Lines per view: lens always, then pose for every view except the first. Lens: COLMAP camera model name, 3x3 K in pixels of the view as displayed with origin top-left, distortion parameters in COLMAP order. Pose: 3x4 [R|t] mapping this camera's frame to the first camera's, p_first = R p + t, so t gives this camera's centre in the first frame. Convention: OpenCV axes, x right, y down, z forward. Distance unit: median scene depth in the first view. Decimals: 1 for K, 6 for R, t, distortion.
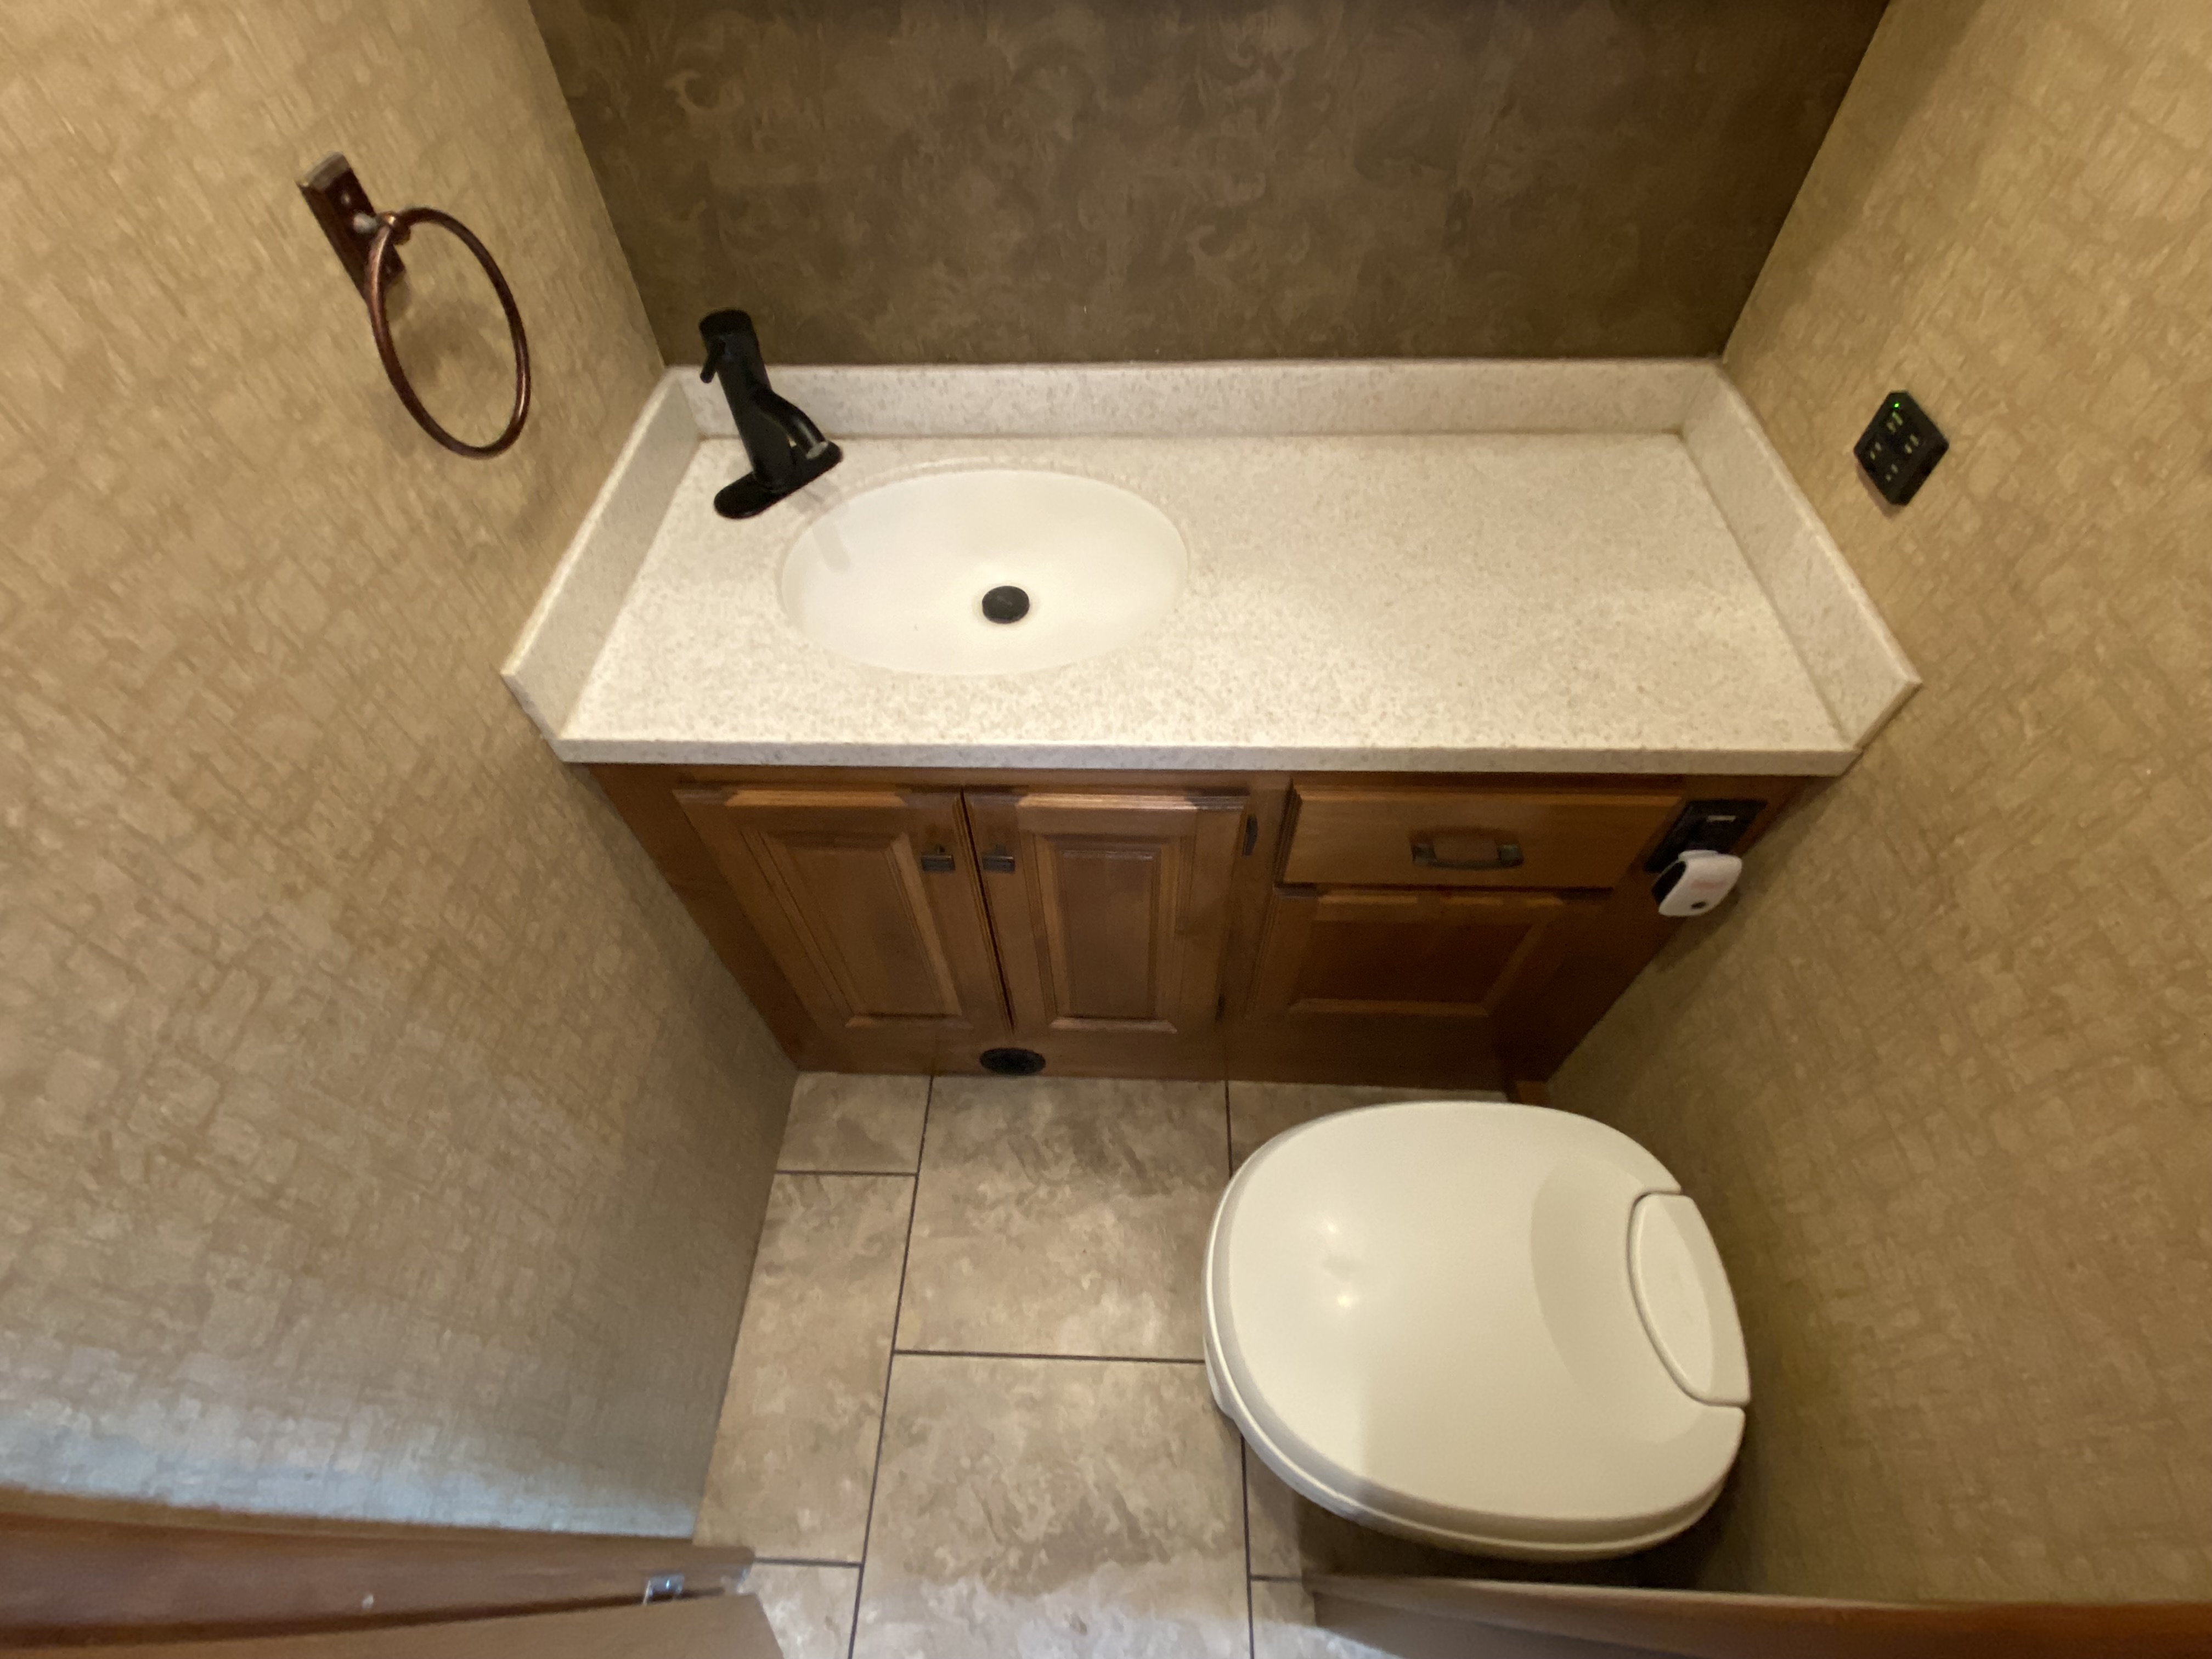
lens RADIAL K [[989.9, 0, 1096.5], [0, 989.9, 806.9], [0, 0, 1]] dist [0.021653, -0.021137]
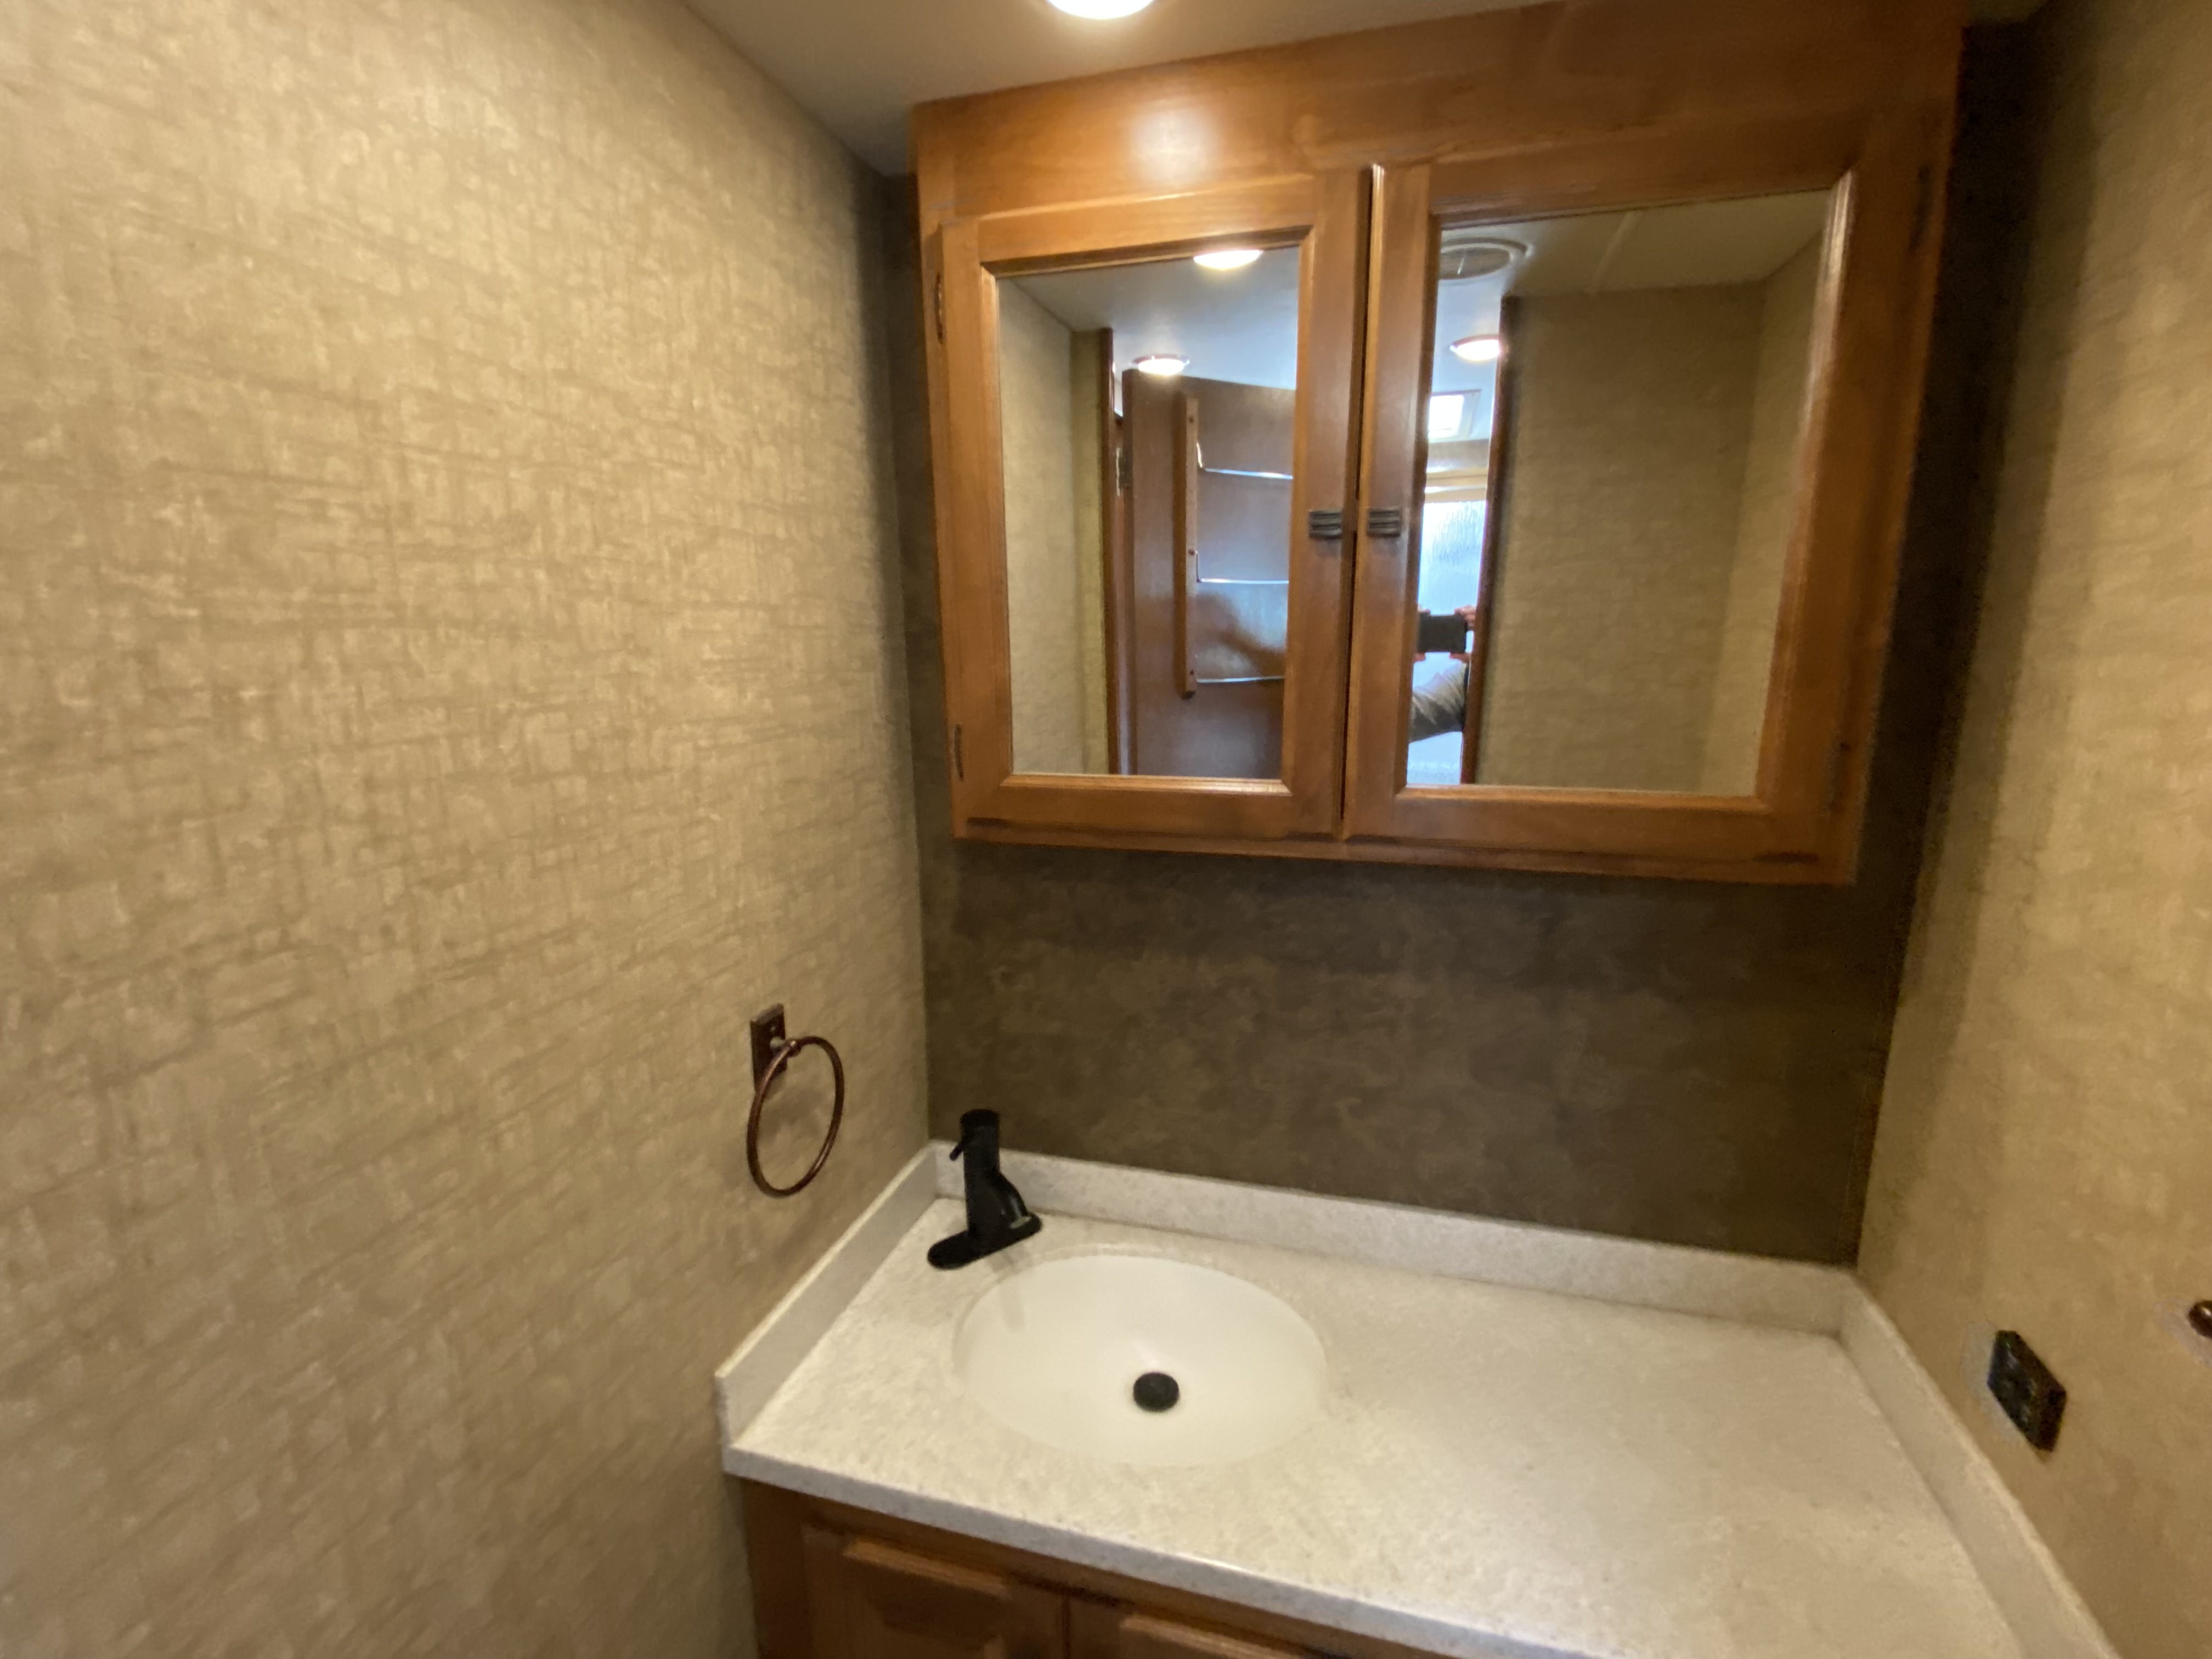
lens RADIAL K [[989.9, 0, 1121.2], [0, 989.9, 840.0], [0, 0, 1]] dist [0.021653, -0.021137]
pose [[0.972350, 0.069965, -0.222803, 0.083633], [-0.198732, 0.748961, -0.632110, 0.038600], [0.122645, 0.658910, 0.742156, -0.214390]]
